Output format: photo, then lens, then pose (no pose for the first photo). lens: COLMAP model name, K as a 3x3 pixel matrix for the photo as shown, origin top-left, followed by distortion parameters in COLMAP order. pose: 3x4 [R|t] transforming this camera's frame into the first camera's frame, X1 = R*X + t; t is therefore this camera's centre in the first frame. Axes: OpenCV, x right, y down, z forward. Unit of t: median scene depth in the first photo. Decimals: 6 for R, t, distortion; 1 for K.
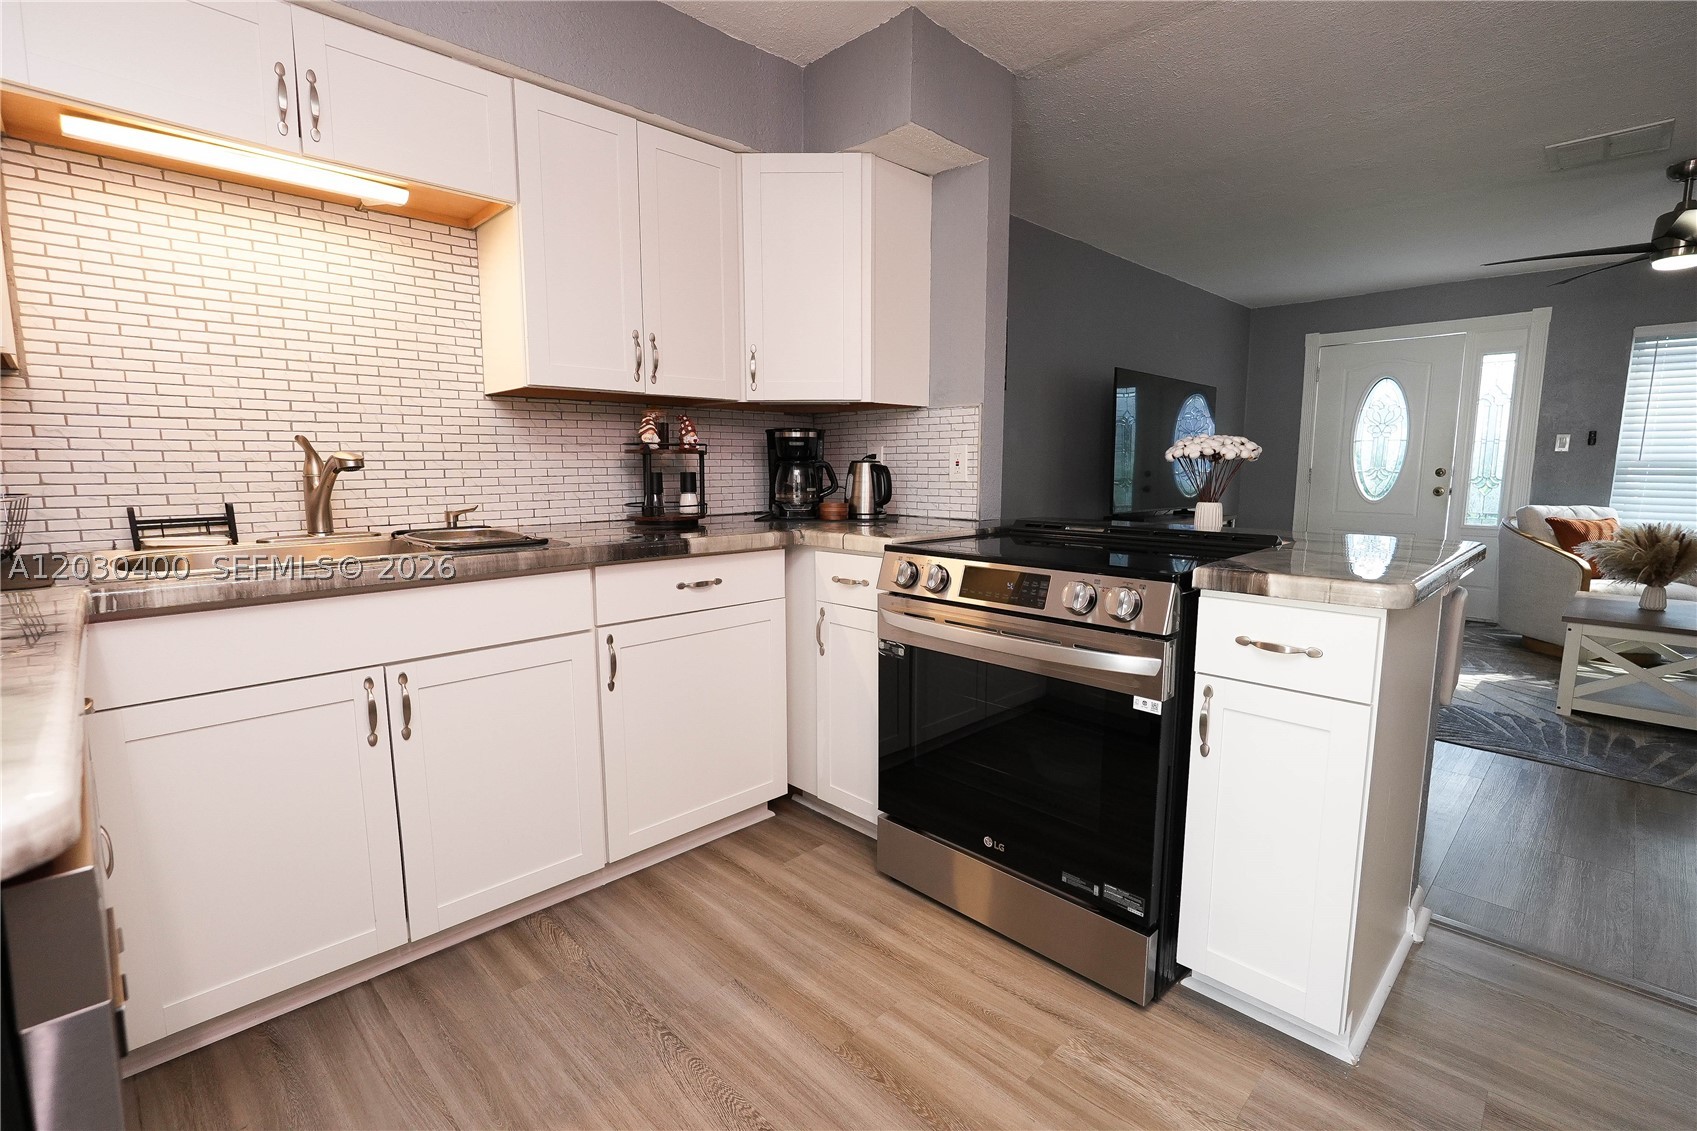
lens RADIAL K [[770.9, 0, 848.1], [0, 770.9, 567.2], [0, 0, 1]] dist [-0.022640, 0.010904]
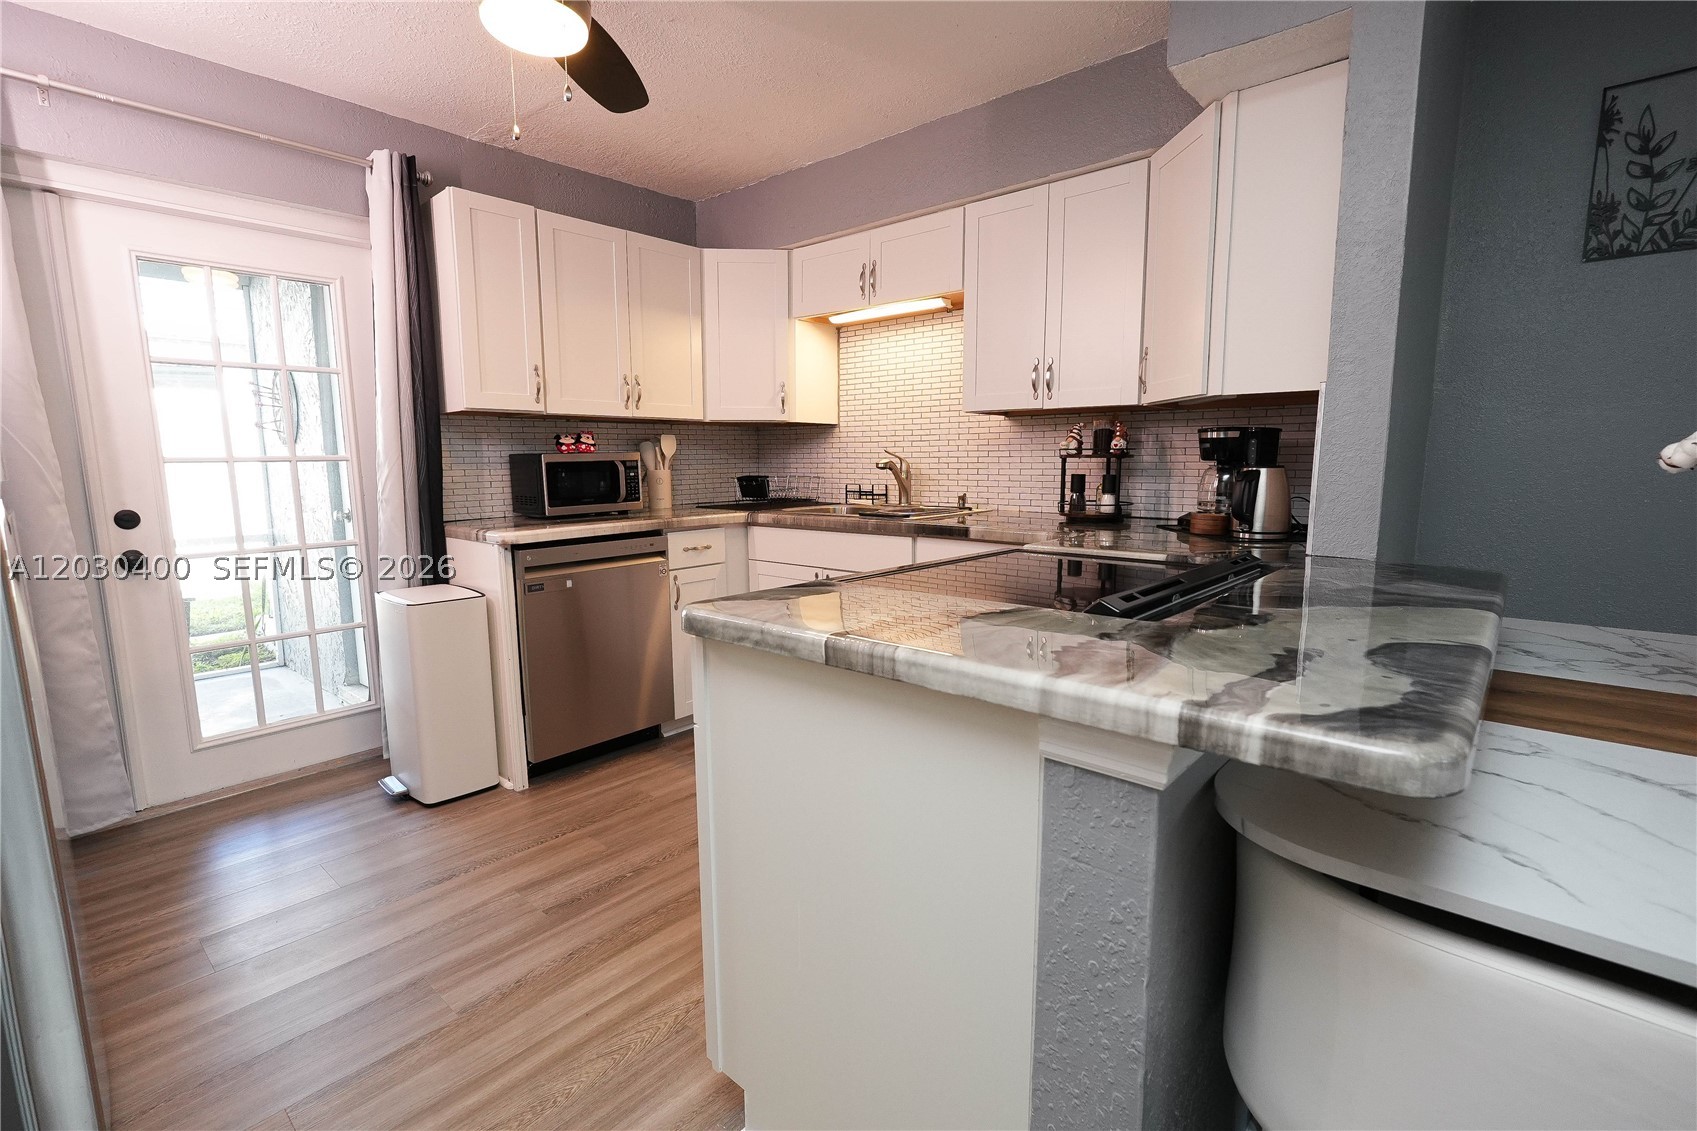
lens RADIAL K [[771.7, 0, 844.9], [0, 771.7, 567.5], [0, 0, 1]] dist [-0.023848, 0.011927]
pose [[0.061327, 0.140951, -0.988115, 1.051607], [-0.128193, 0.982892, 0.132250, -0.111956], [0.989851, 0.118559, 0.078347, 0.697173]]
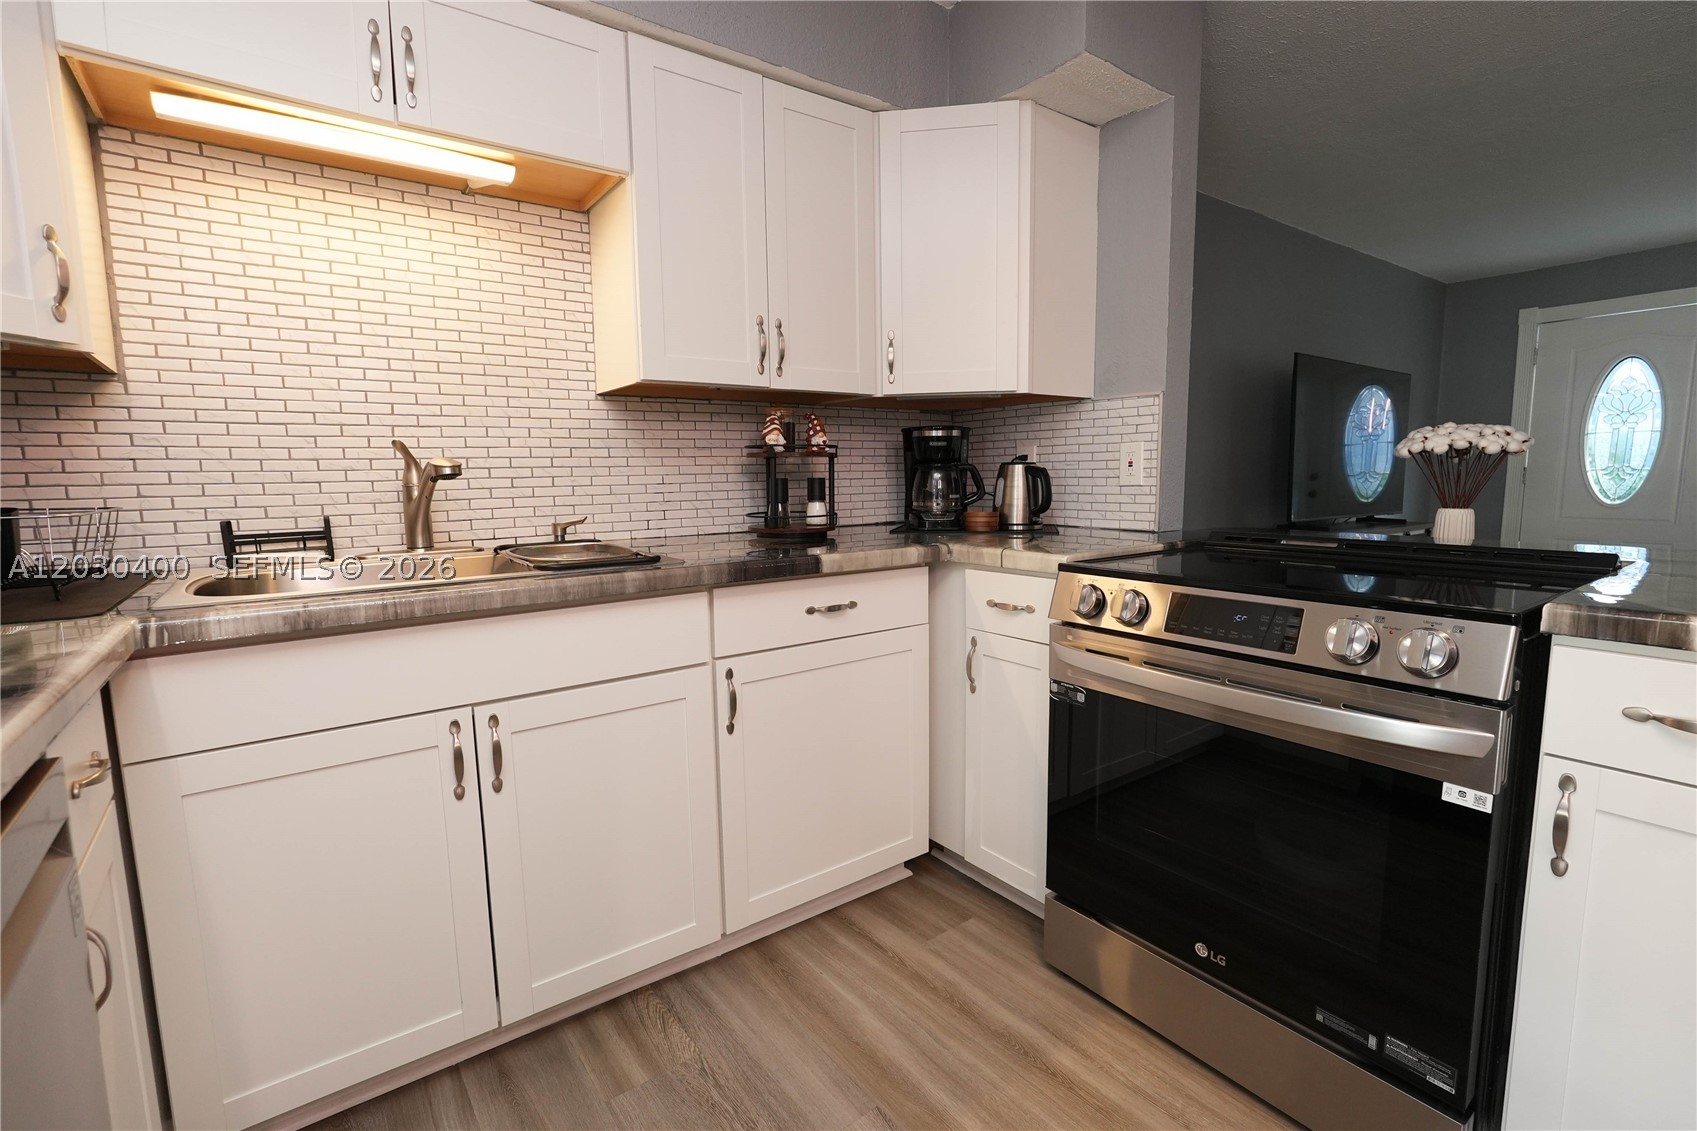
lens RADIAL K [[771.7, 0, 848.3], [0, 771.7, 566.5], [0, 0, 1]] dist [-0.023189, 0.011220]
pose [[0.989501, 0.004765, -0.144446, -0.053599], [-0.006355, 0.999924, -0.010550, -0.015740], [0.144385, 0.011357, 0.989456, 0.164419]]
